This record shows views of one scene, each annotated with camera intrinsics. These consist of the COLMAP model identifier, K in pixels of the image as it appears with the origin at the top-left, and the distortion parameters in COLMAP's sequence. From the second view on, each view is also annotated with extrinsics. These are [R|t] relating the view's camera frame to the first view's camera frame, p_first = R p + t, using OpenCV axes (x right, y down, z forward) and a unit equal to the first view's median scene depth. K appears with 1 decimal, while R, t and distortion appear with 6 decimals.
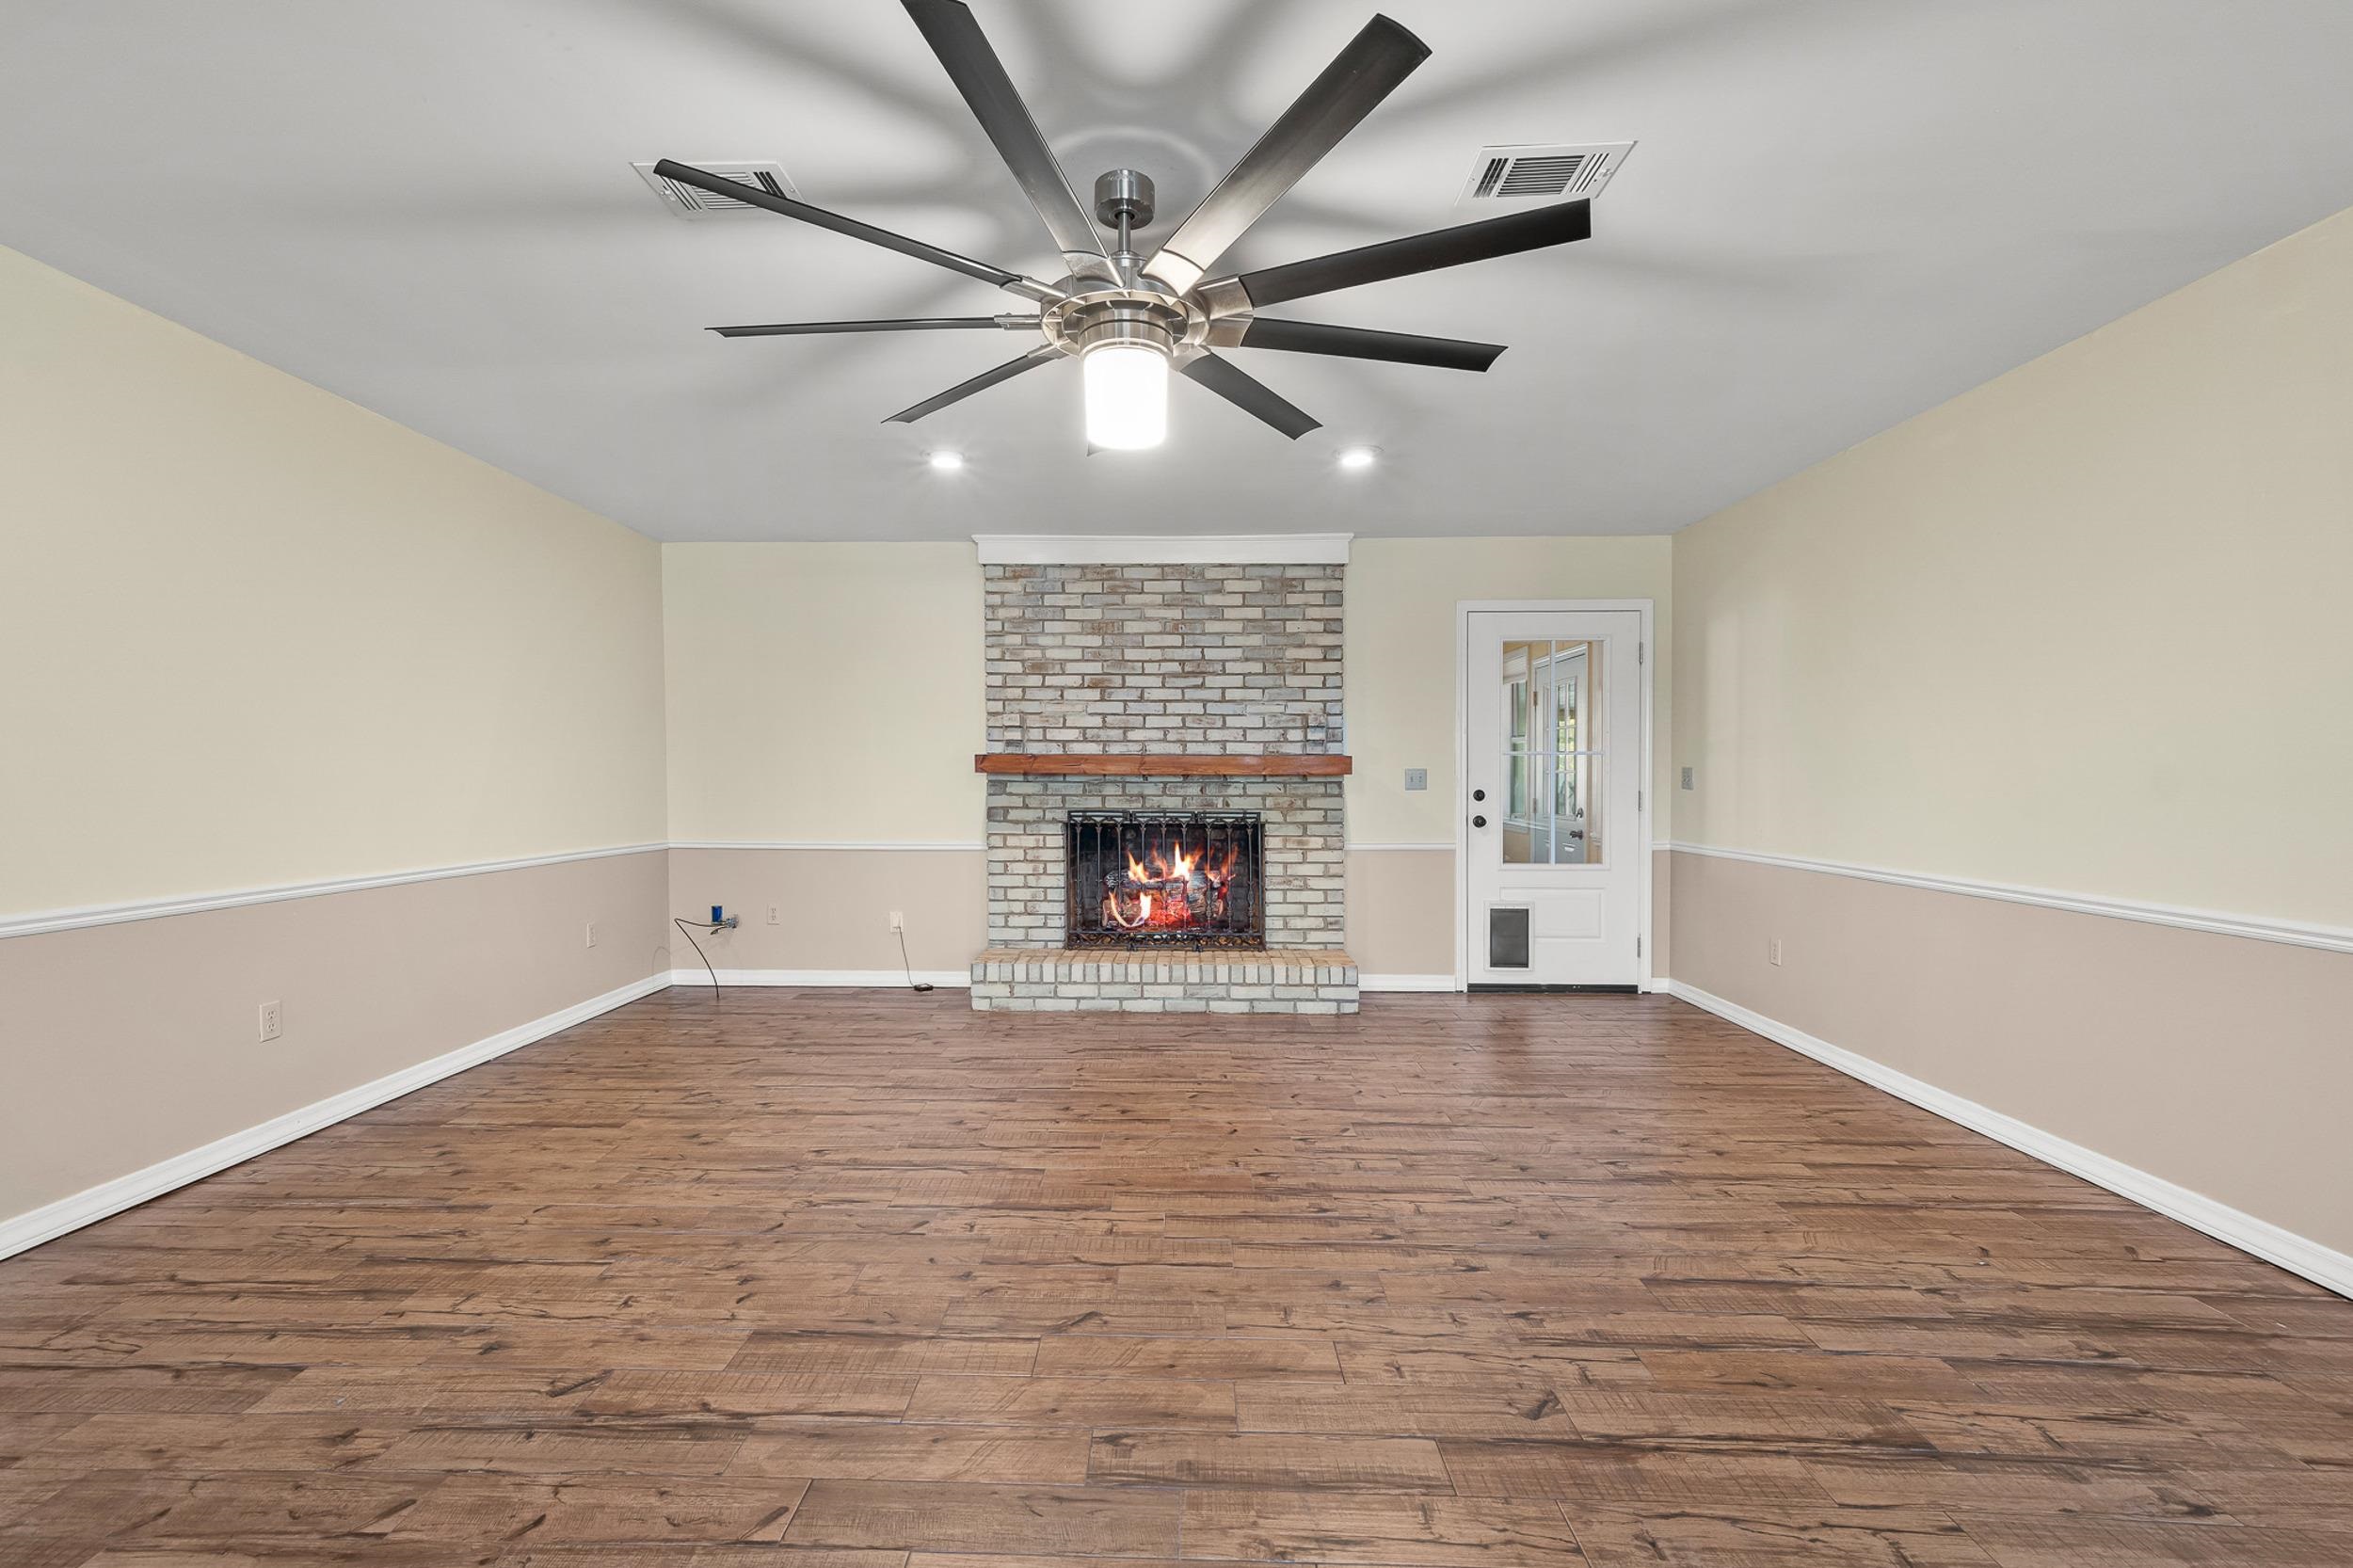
lens RADIAL K [[1008.3, 0, 1173.5], [0, 1008.3, 807.0], [0, 0, 1]] dist [0.005001, 0.001754]
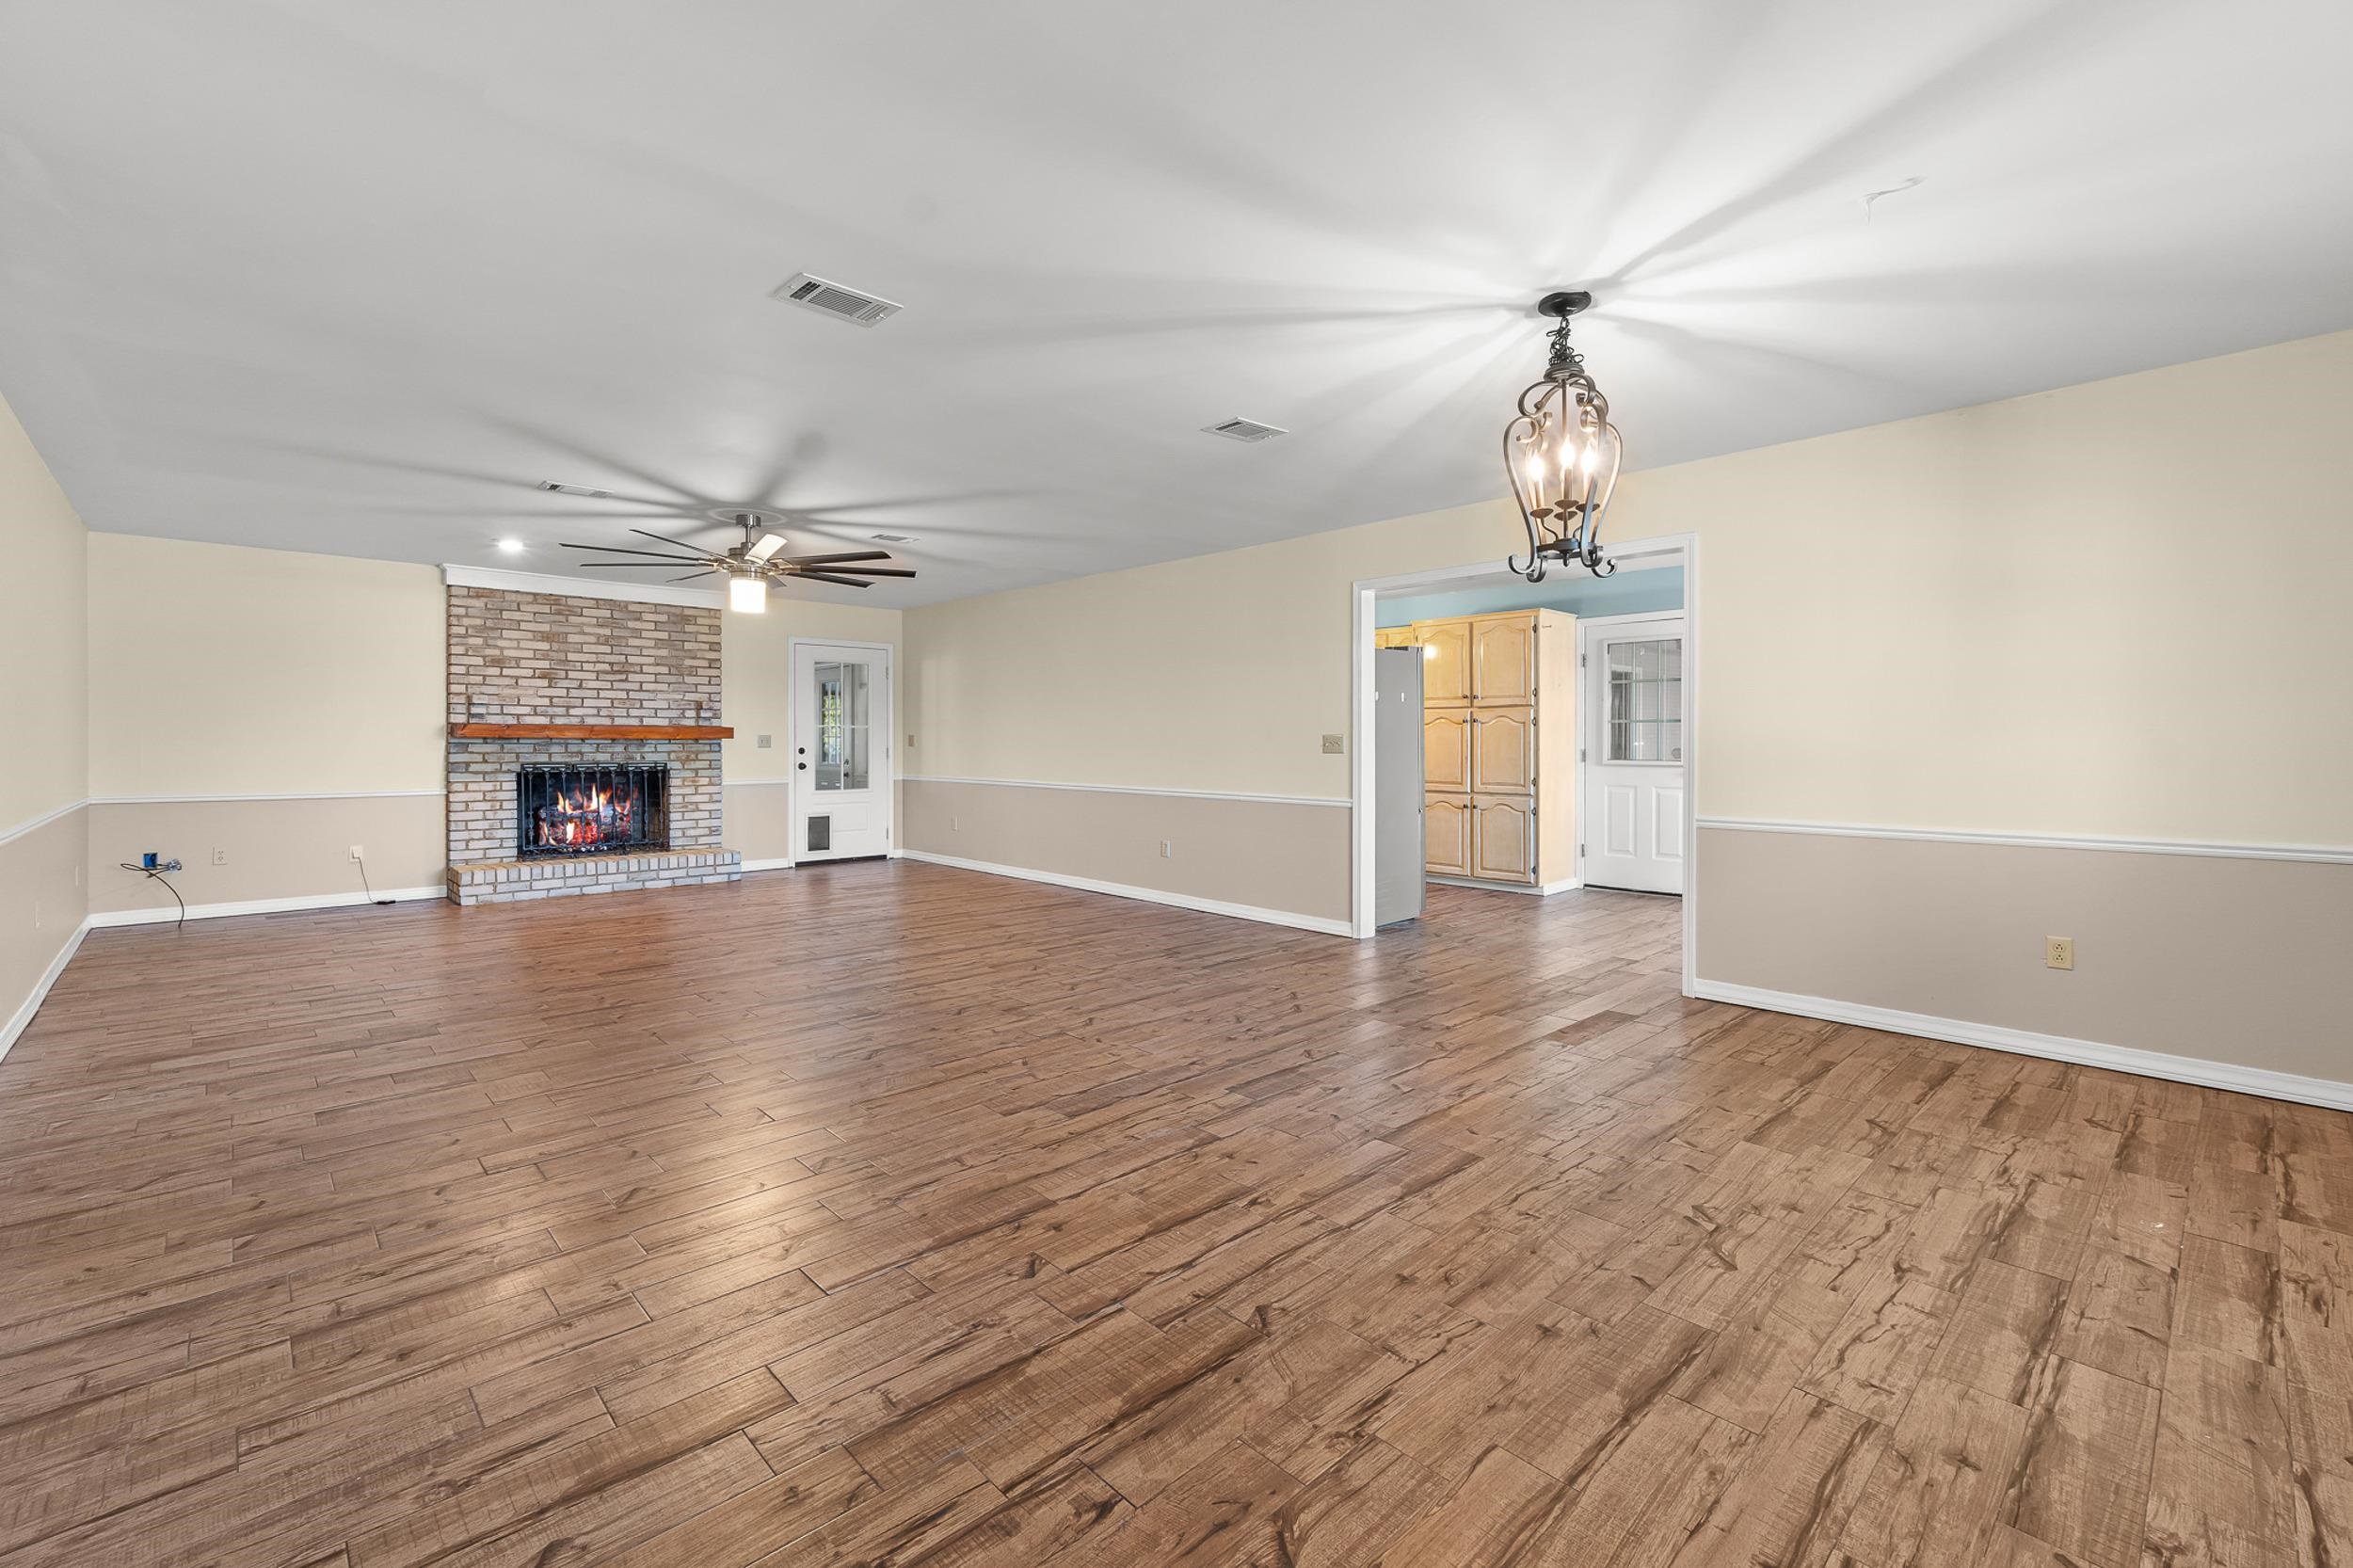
lens RADIAL K [[1008.3, 0, 1168.8], [0, 1008.3, 705.7], [0, 0, 1]] dist [0.005001, 0.001754]
pose [[0.712610, 0.024083, 0.701147, -0.455313], [0.020859, 0.998241, -0.055488, 0.020069], [-0.701250, 0.054167, 0.710855, -0.656690]]
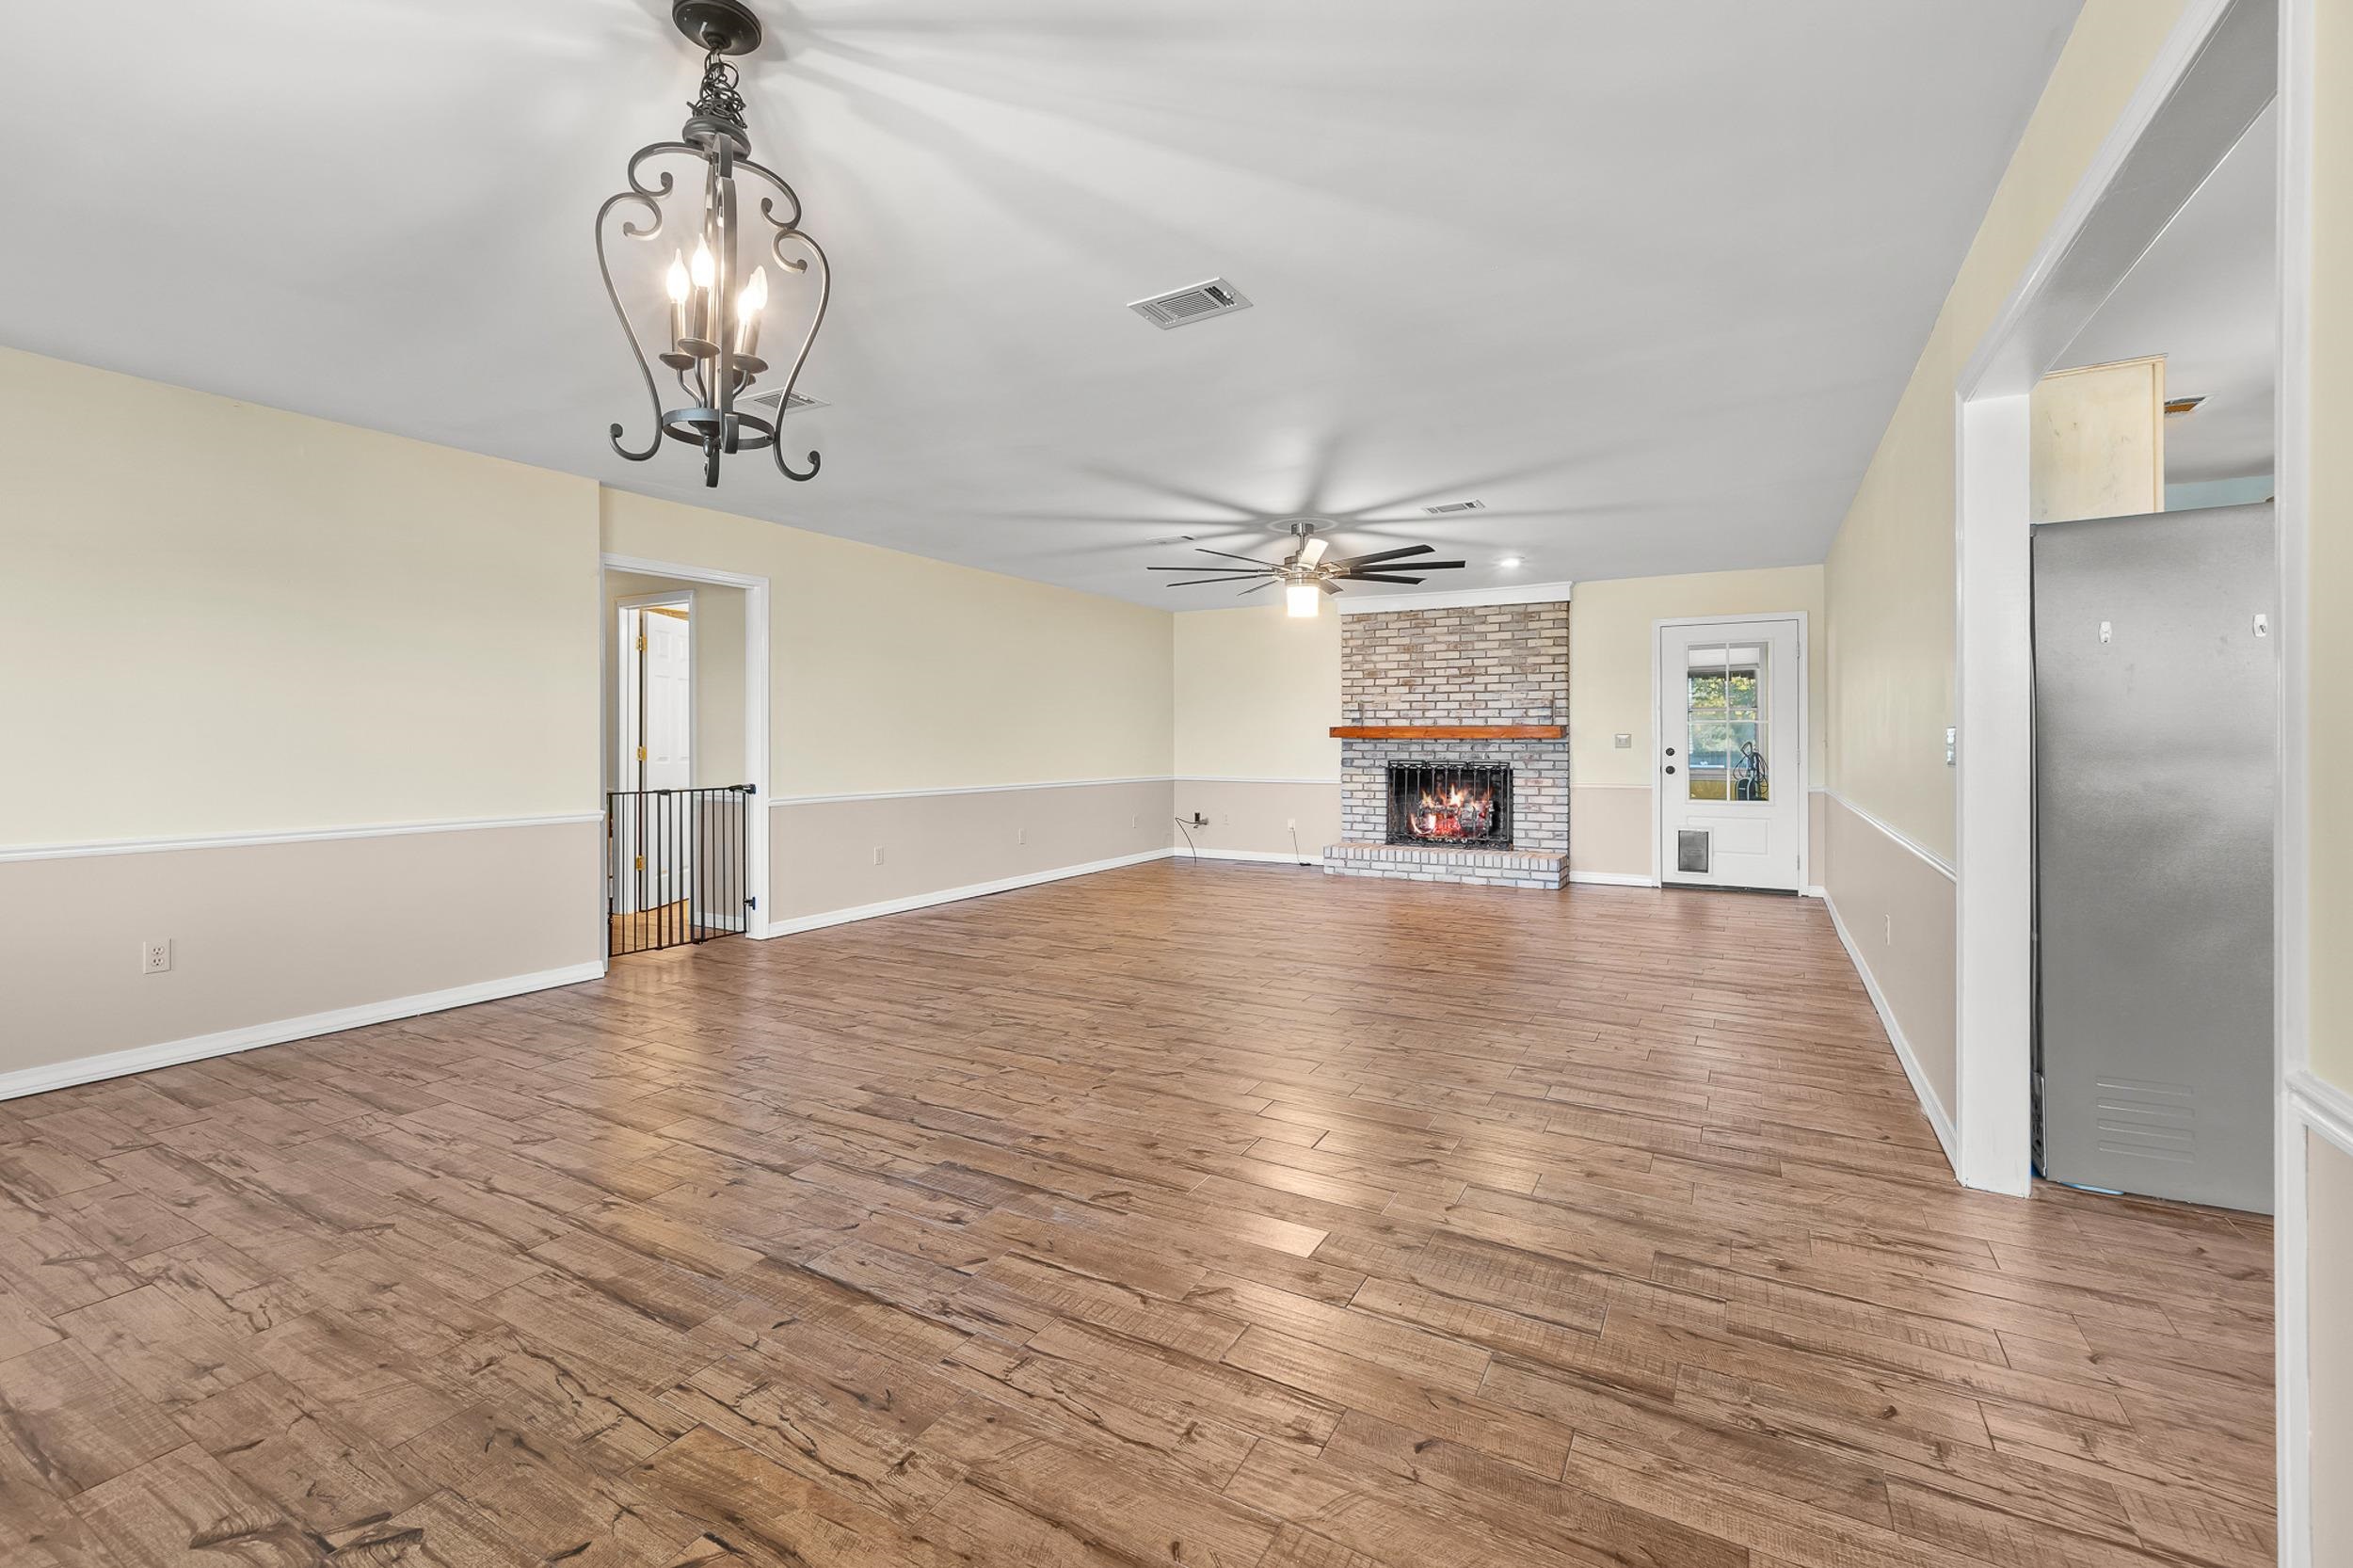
lens RADIAL K [[1008.3, 0, 1146.4], [0, 1008.3, 732.5], [0, 0, 1]] dist [0.005001, 0.001754]
pose [[0.875982, -0.005599, -0.482311, 0.344841], [-0.012337, 0.999345, -0.034008, 0.019044], [0.482186, 0.035740, 0.875340, -0.637545]]
